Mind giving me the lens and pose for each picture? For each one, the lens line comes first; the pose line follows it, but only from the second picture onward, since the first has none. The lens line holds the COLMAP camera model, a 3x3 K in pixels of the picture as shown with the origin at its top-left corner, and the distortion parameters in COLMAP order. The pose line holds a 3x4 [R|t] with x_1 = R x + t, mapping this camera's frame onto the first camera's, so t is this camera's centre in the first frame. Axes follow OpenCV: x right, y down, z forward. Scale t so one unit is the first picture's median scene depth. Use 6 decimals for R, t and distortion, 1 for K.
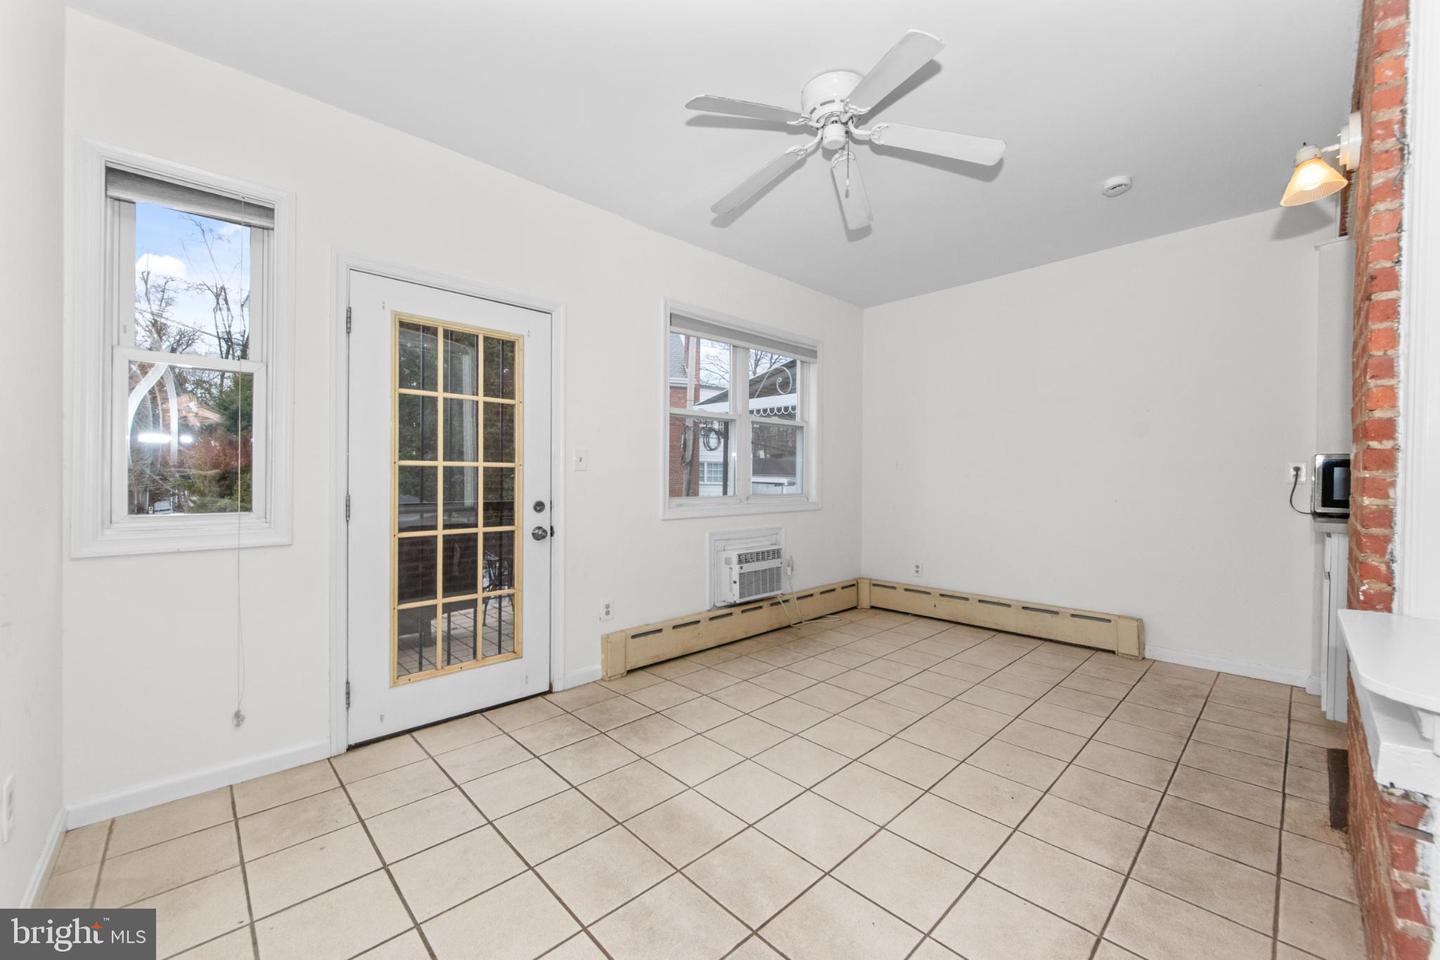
lens RADIAL K [[560.0, 0, 718.4], [0, 560.0, 483.6], [0, 0, 1]] dist [0.023367, -0.022983]
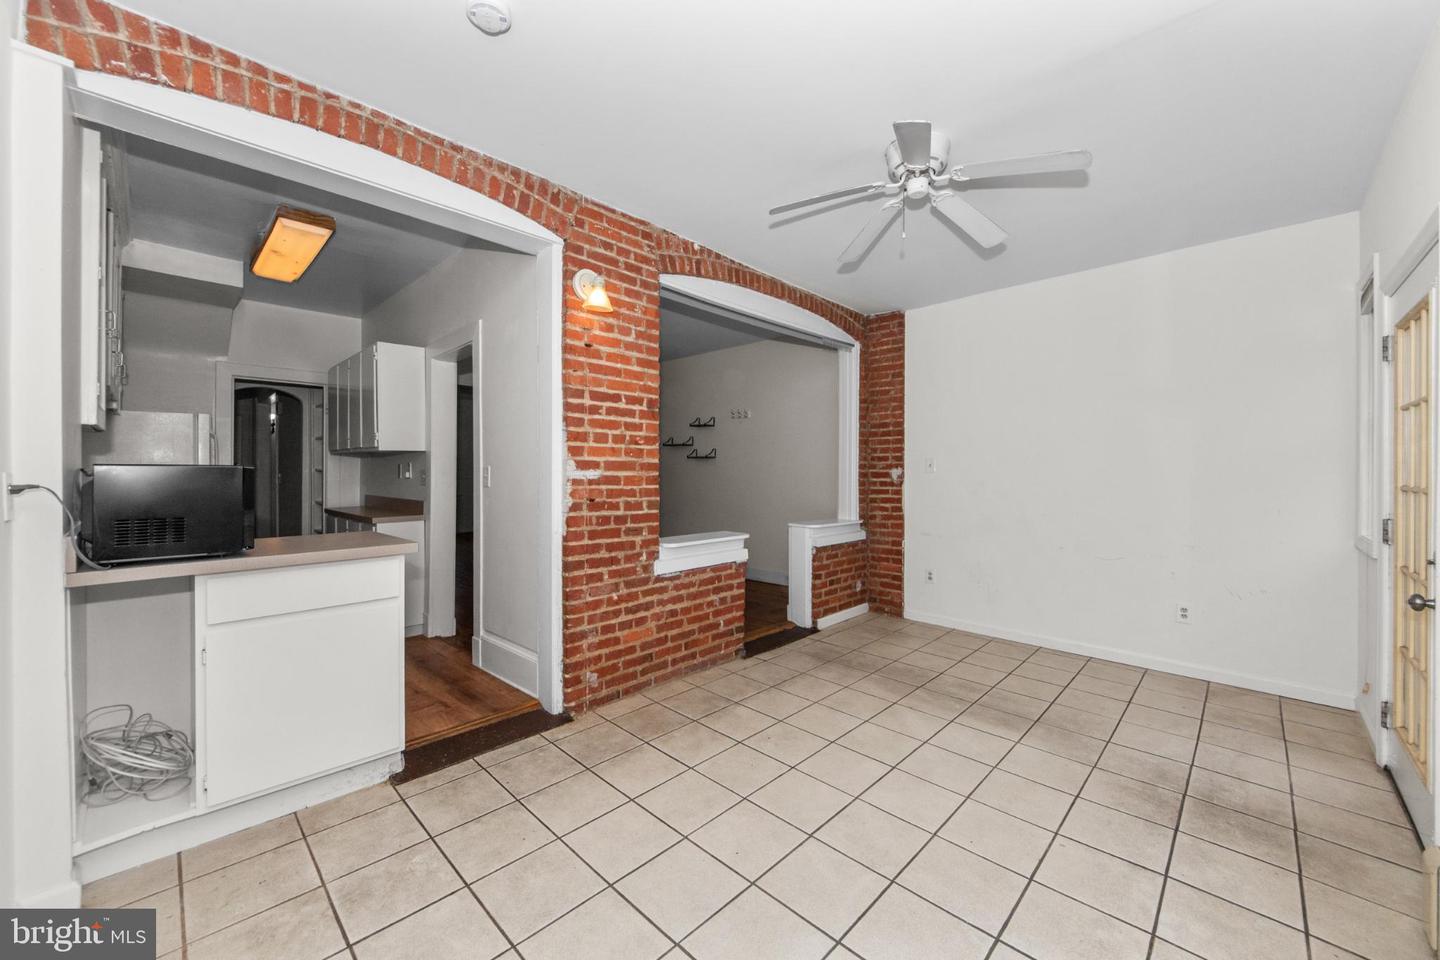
lens RADIAL K [[554.0, 0, 728.0], [0, 554.0, 469.0], [0, 0, 1]] dist [-0.000180, -0.000175]
pose [[-0.999153, -0.003391, -0.041011, 0.455518], [-0.003639, 0.999976, 0.005975, -0.054363], [0.040990, 0.006119, -0.999141, 1.542513]]
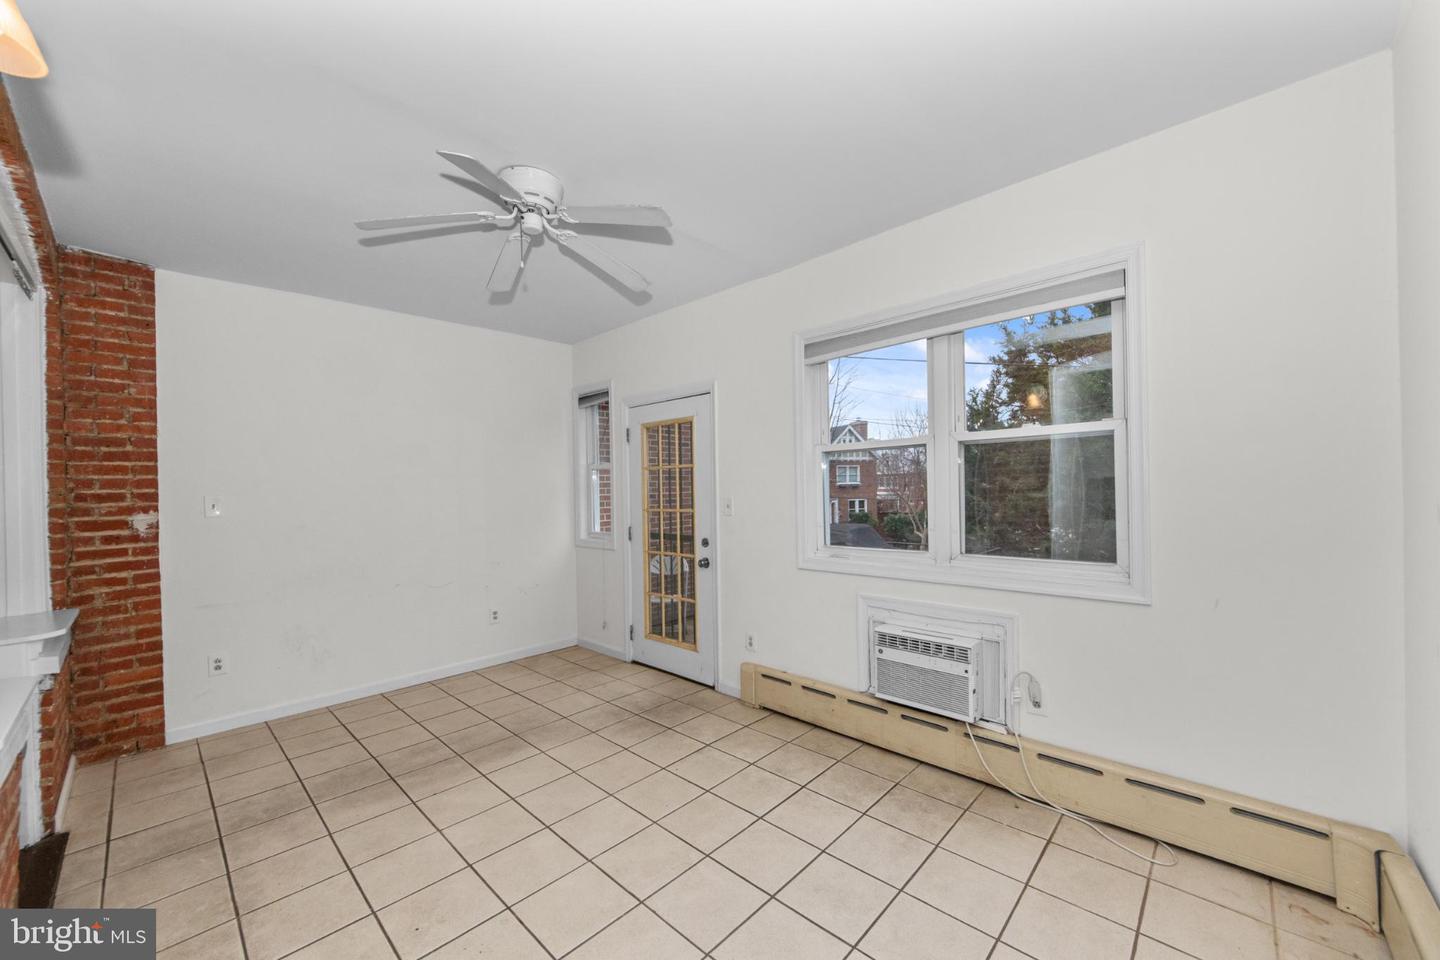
lens RADIAL K [[543.5, 0, 725.8], [0, 543.5, 485.5], [0, 0, 1]] dist [0.000263, -0.000371]
pose [[0.058324, -0.008685, -0.998260, 0.942186], [0.009398, 0.999923, -0.008150, -0.080267], [0.998253, -0.008906, 0.058401, 0.964700]]
